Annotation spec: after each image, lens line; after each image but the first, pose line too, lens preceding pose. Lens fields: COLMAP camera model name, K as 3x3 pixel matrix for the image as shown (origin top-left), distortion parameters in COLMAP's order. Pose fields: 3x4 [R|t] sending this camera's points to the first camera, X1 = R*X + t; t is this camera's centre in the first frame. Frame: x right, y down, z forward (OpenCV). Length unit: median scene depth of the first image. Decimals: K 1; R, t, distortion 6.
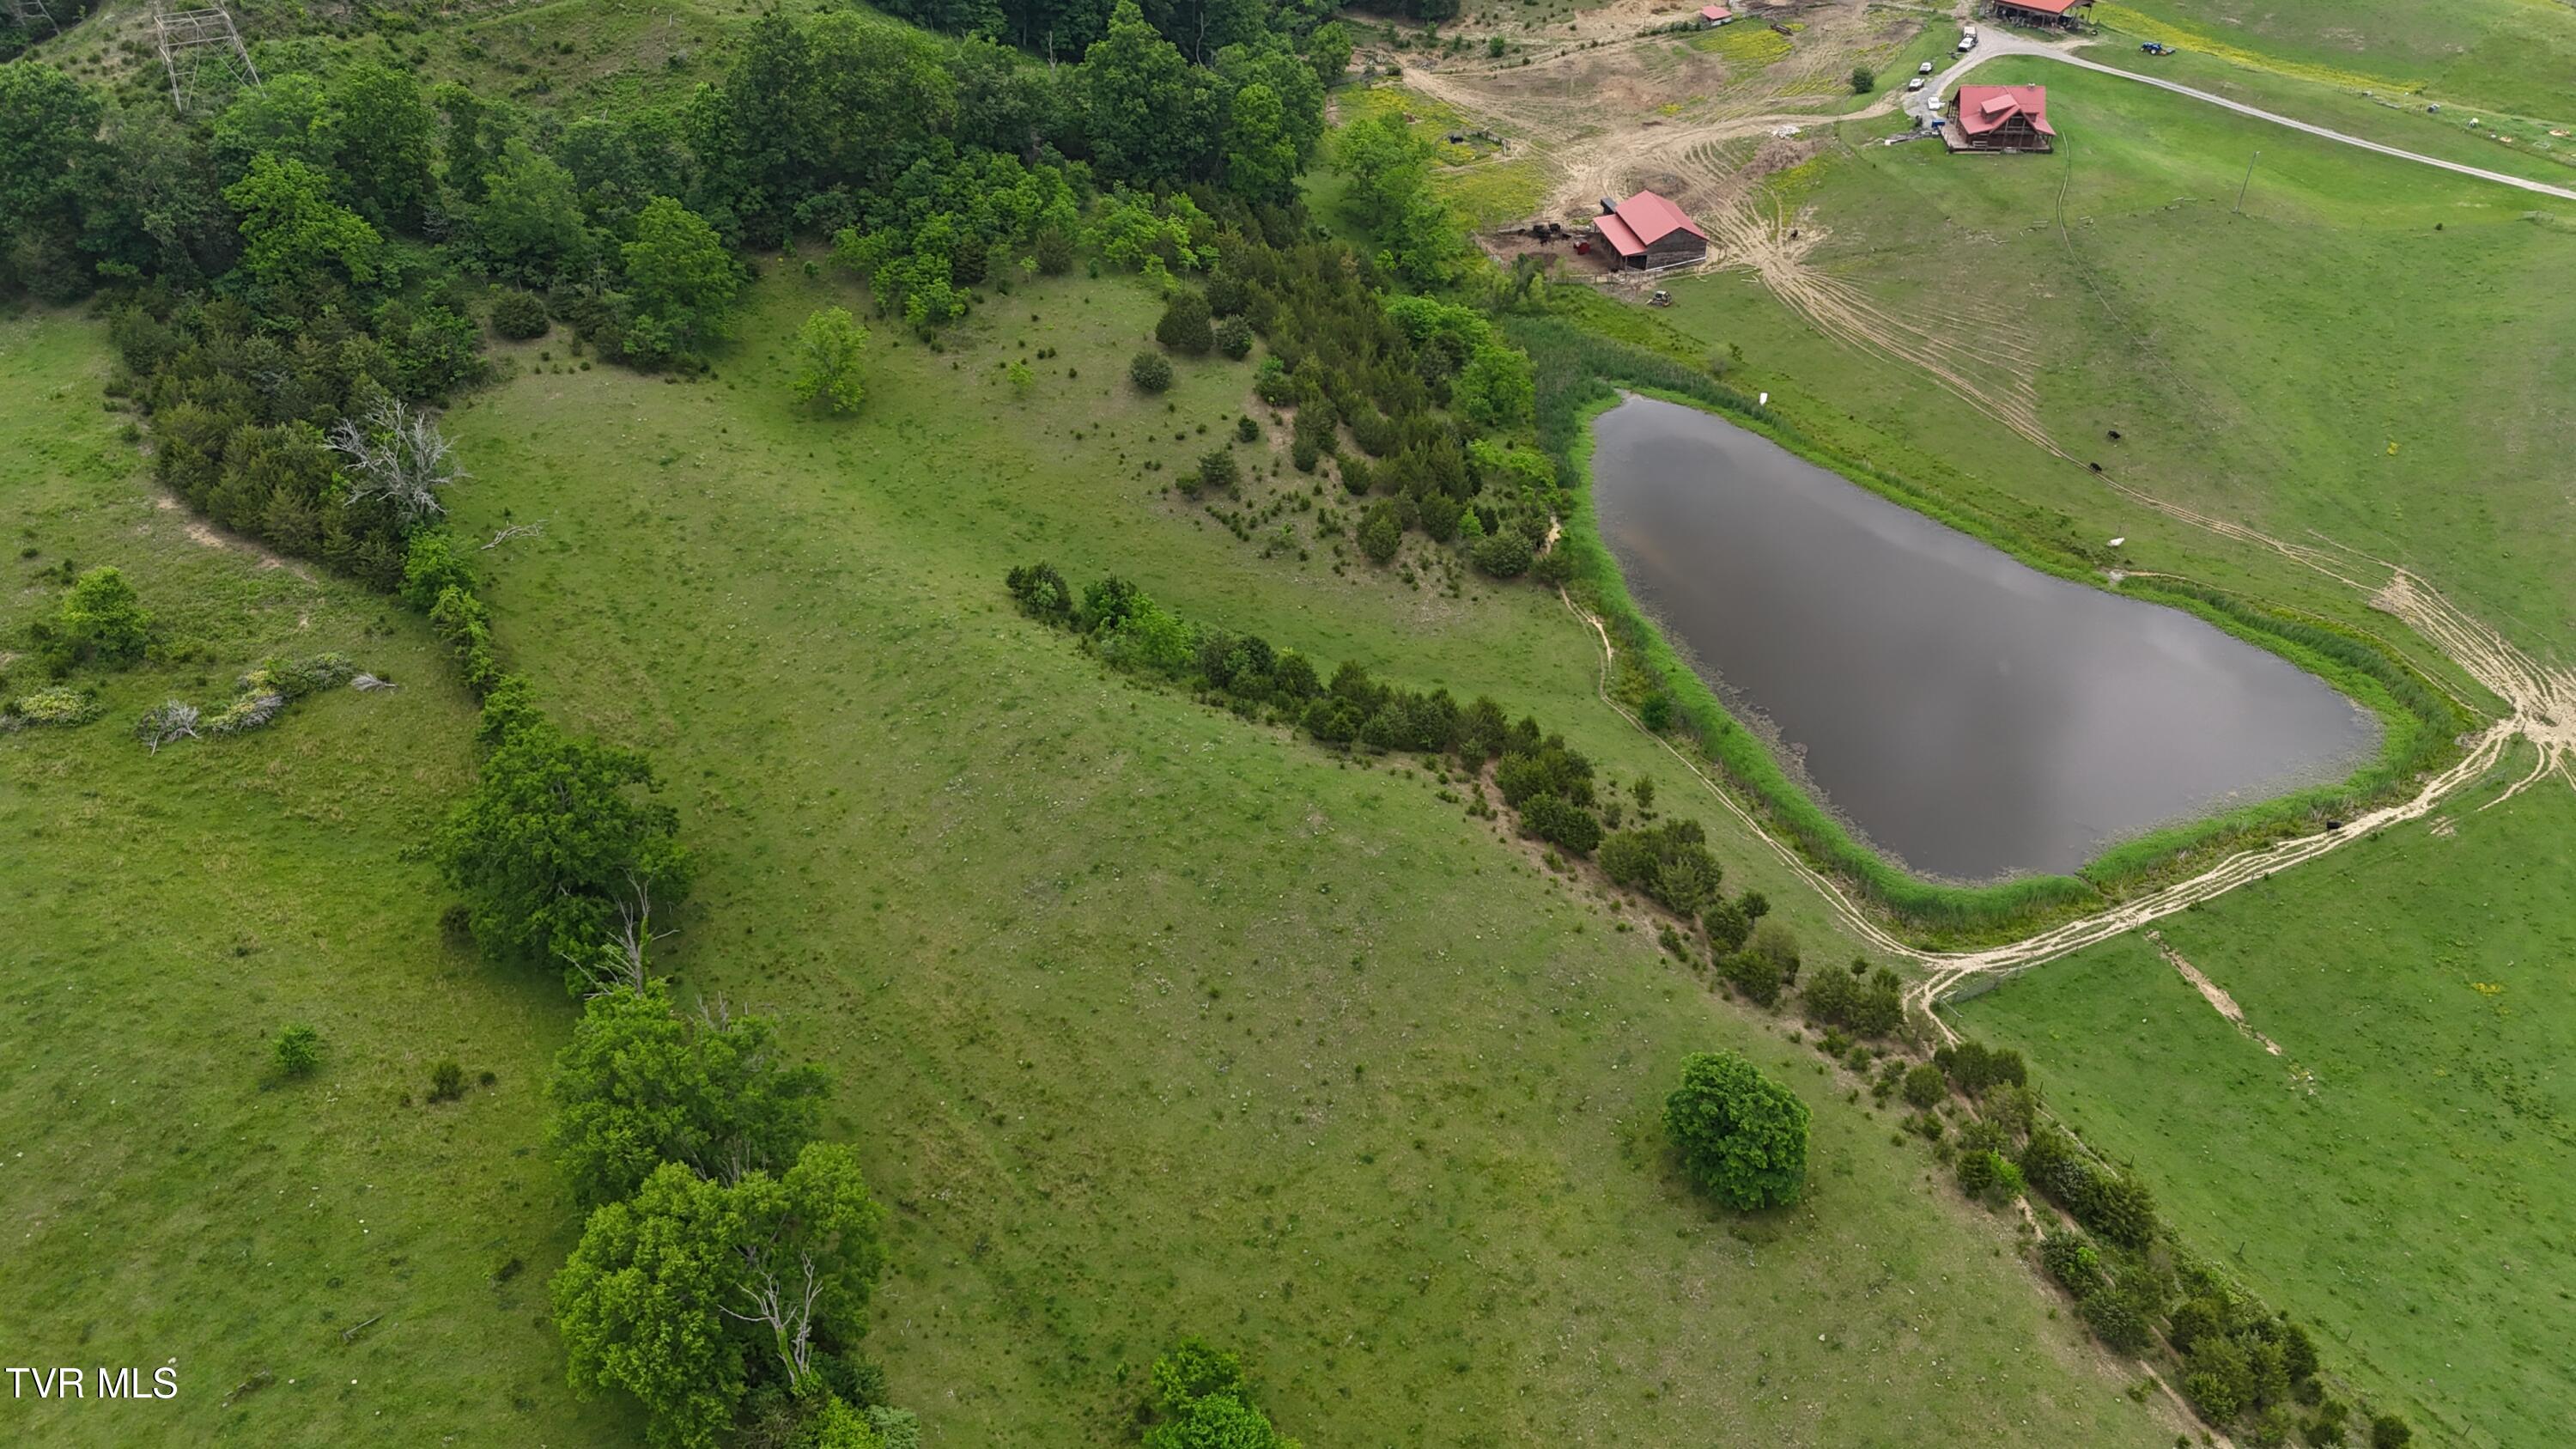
lens RADIAL K [[1898.0, 0, 1287.8], [0, 1898.0, 718.4], [0, 0, 1]] dist [0.061911, -0.047785]
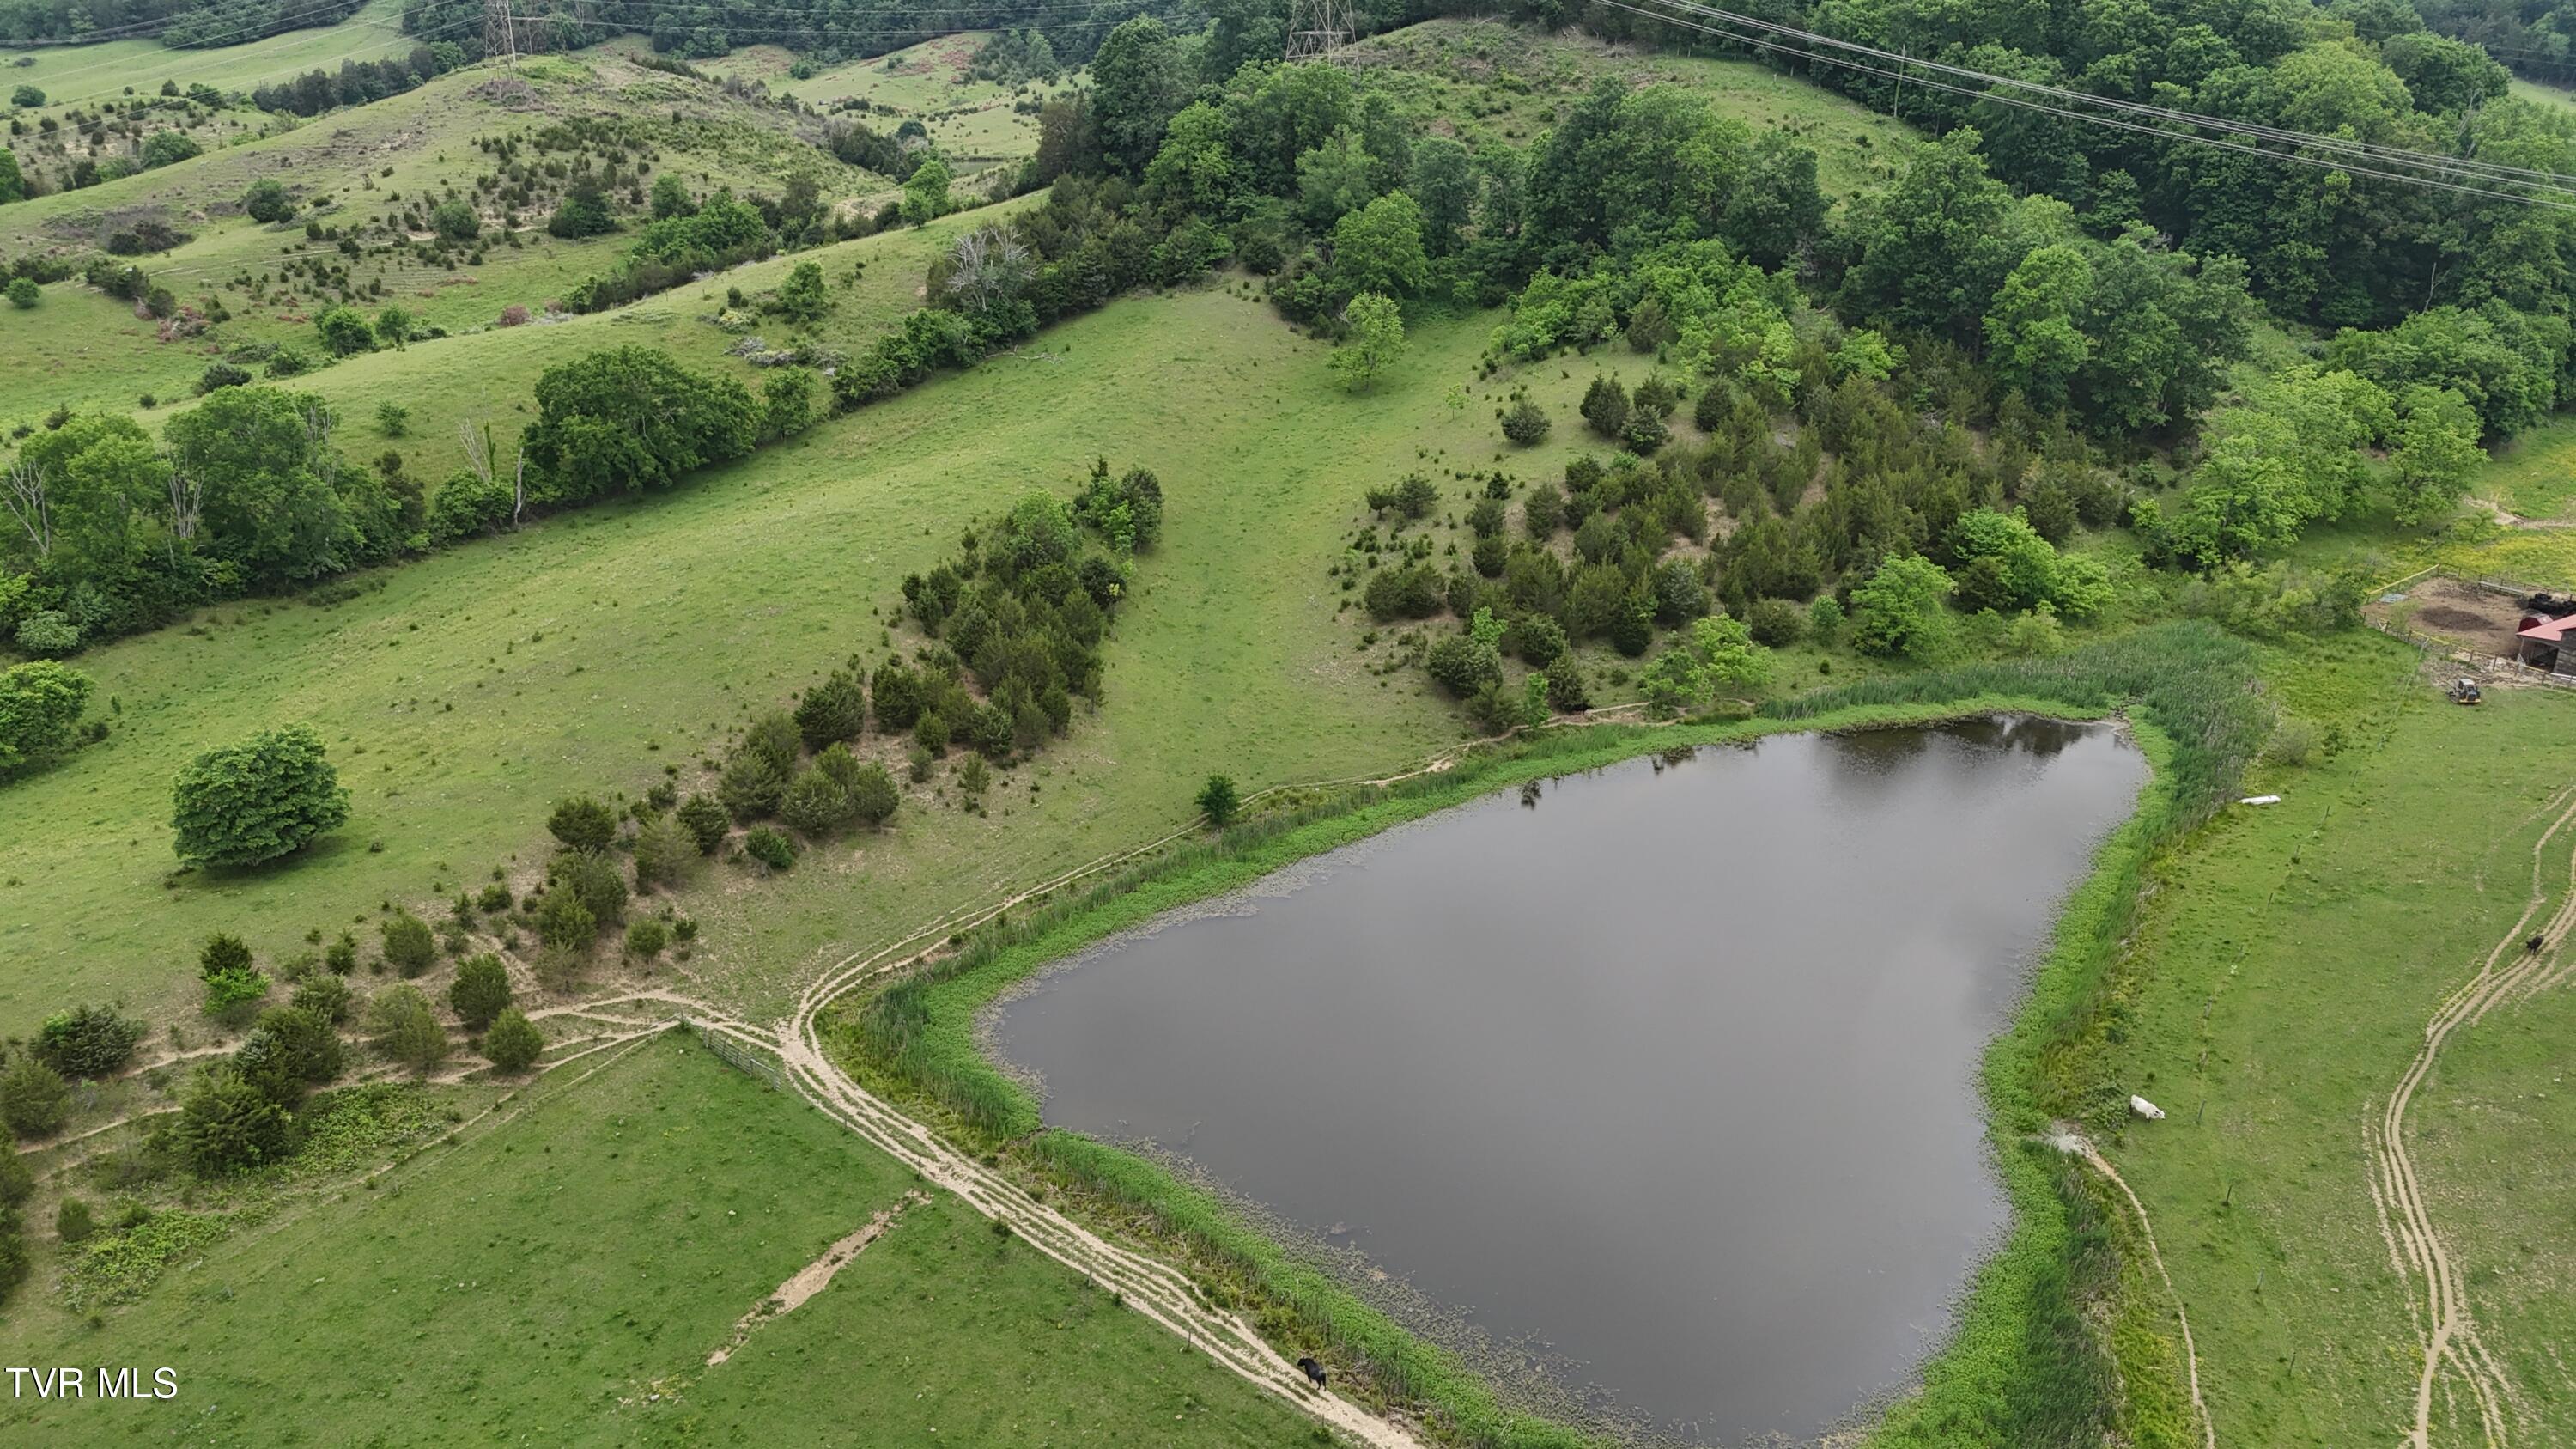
lens RADIAL K [[1895.8, 0, 1290.3], [0, 1895.8, 721.4], [0, 0, 1]] dist [0.058181, -0.045028]
pose [[0.378425, 0.359986, -0.852763, 0.777425], [-0.521920, 0.843843, 0.124611, -0.129479], [0.764456, 0.397918, 0.507216, 0.564515]]
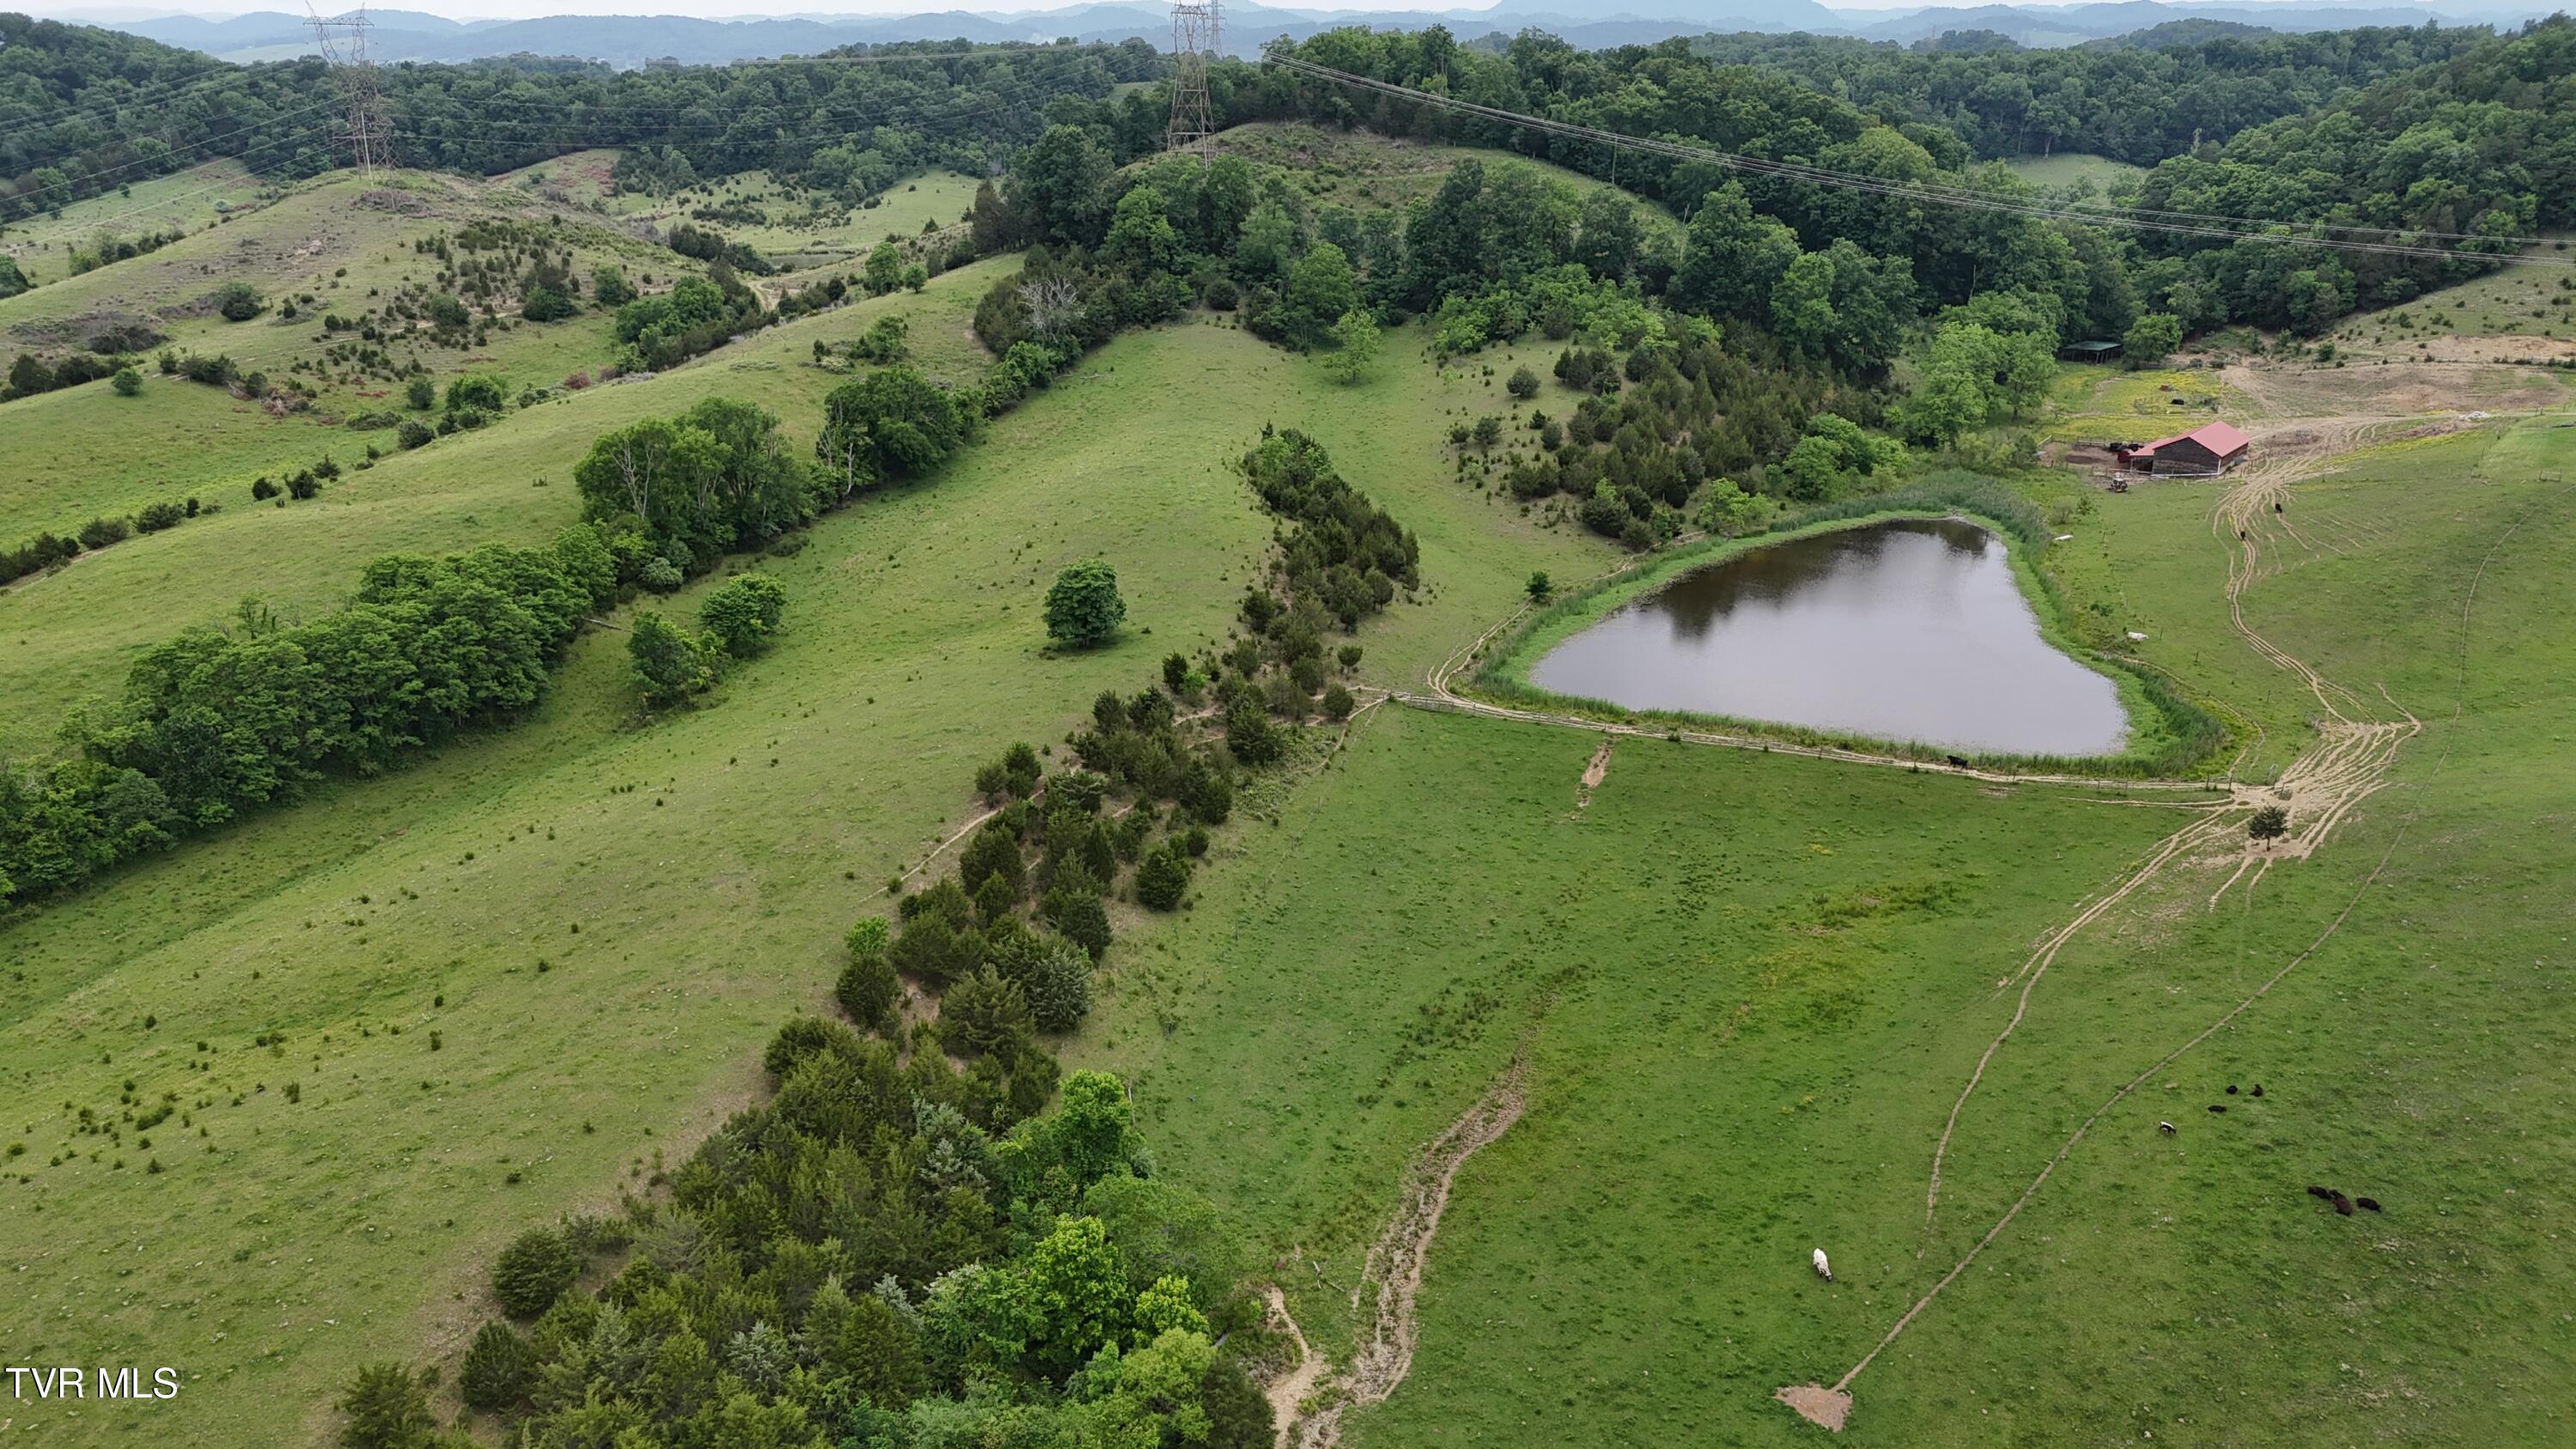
lens RADIAL K [[1892.7, 0, 1288.0], [0, 1892.7, 724.5], [0, 0, 1]] dist [0.061879, -0.048165]
pose [[0.660579, 0.252552, -0.707003, 0.896355], [-0.421809, 0.903882, -0.071231, 0.214557], [0.621058, 0.345274, 0.703614, 0.054647]]
